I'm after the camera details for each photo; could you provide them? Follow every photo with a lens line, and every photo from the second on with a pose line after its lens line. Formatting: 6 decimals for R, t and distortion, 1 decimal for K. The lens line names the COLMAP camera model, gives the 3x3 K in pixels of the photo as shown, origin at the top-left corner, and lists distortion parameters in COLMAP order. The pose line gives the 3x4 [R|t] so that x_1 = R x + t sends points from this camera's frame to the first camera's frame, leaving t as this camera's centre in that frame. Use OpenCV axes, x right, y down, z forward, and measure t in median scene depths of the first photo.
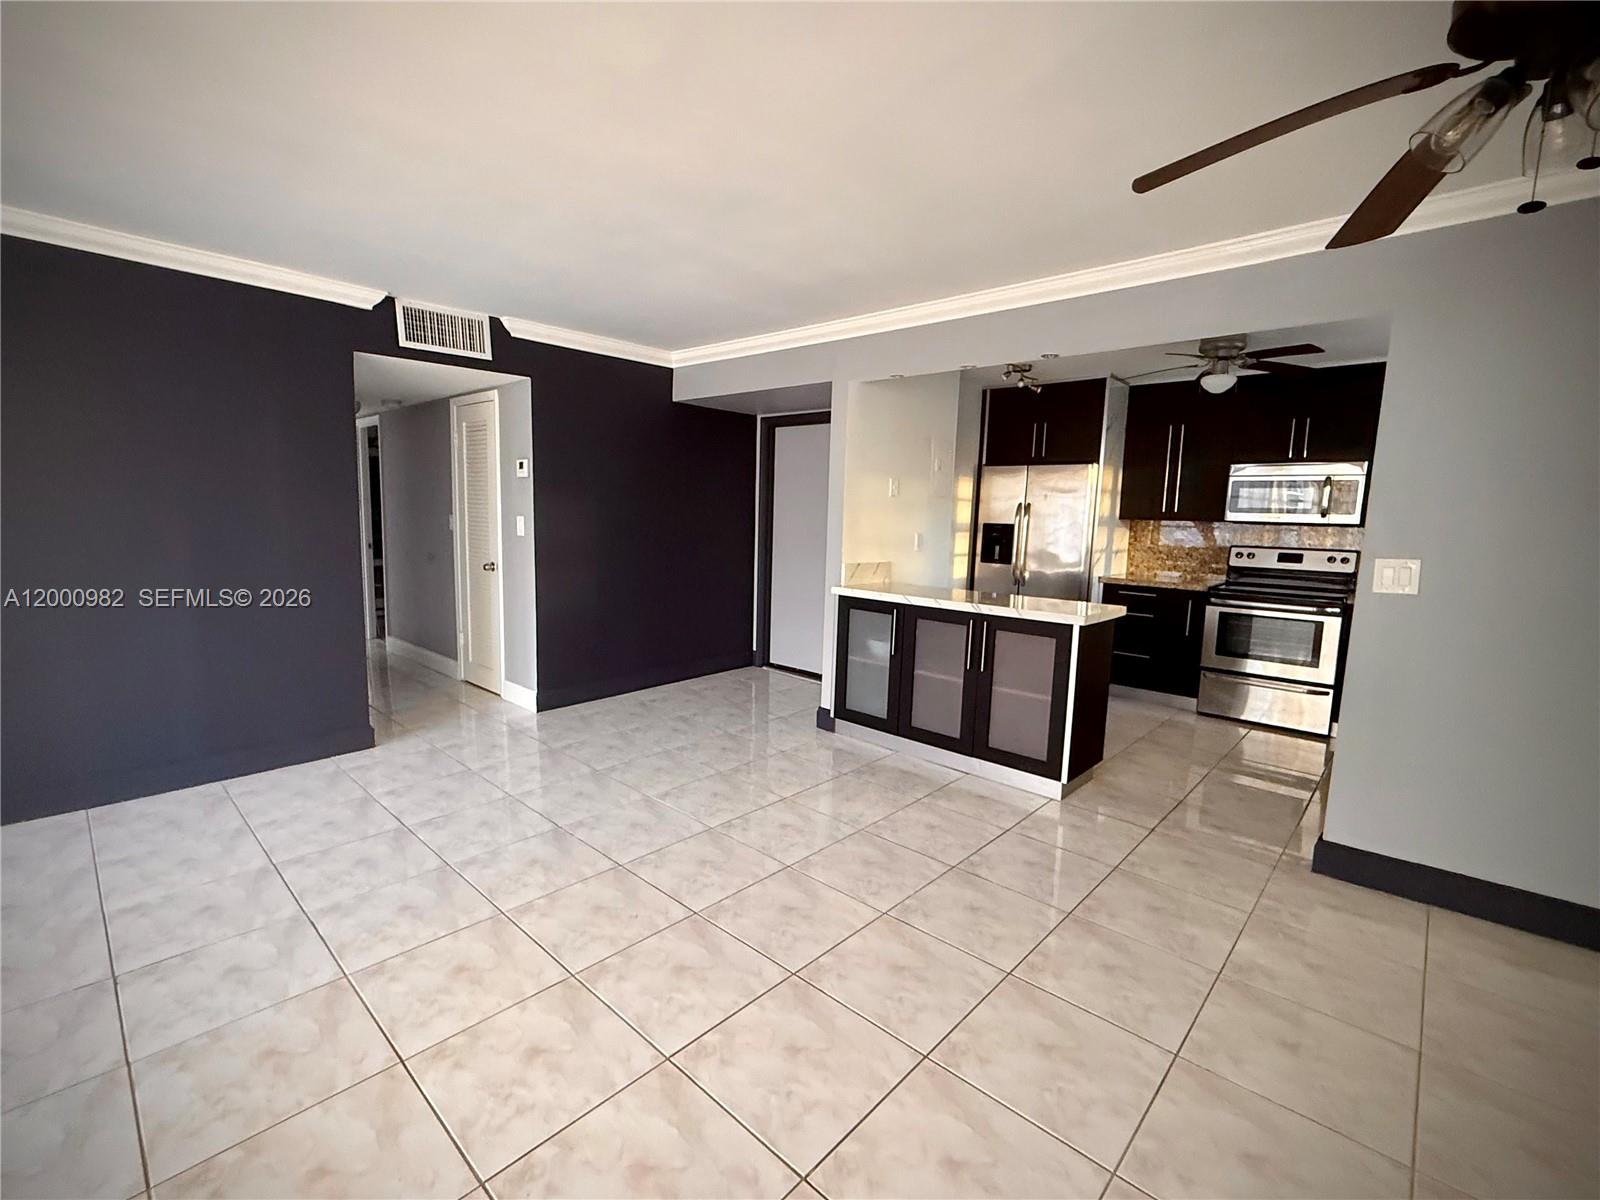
lens RADIAL K [[701.9, 0, 800.4], [0, 701.9, 604.0], [0, 0, 1]] dist [0.004105, -0.000005]
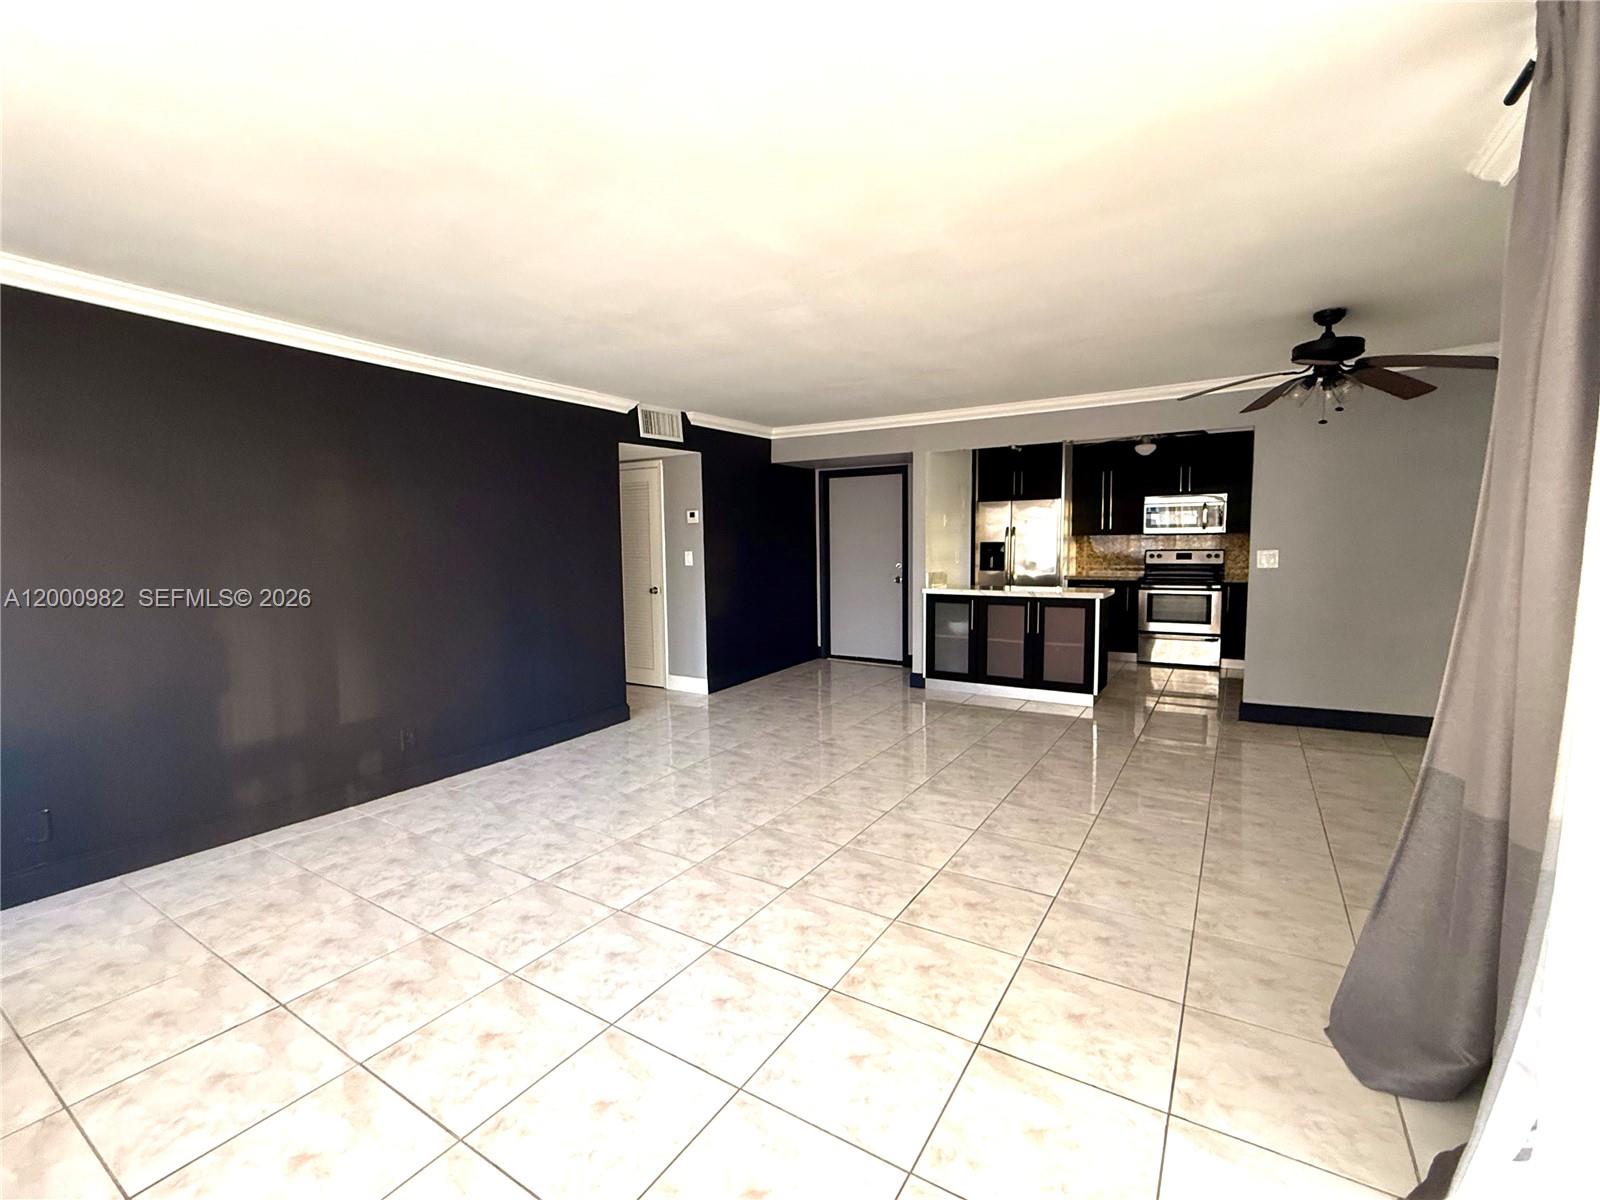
lens RADIAL K [[701.9, 0, 800.7], [0, 701.9, 602.5], [0, 0, 1]] dist [0.004105, -0.000005]
pose [[0.982157, -0.058005, 0.178892, -0.419457], [0.065250, 0.997259, -0.034880, 0.035143], [-0.176379, 0.045930, 0.983250, -0.367205]]
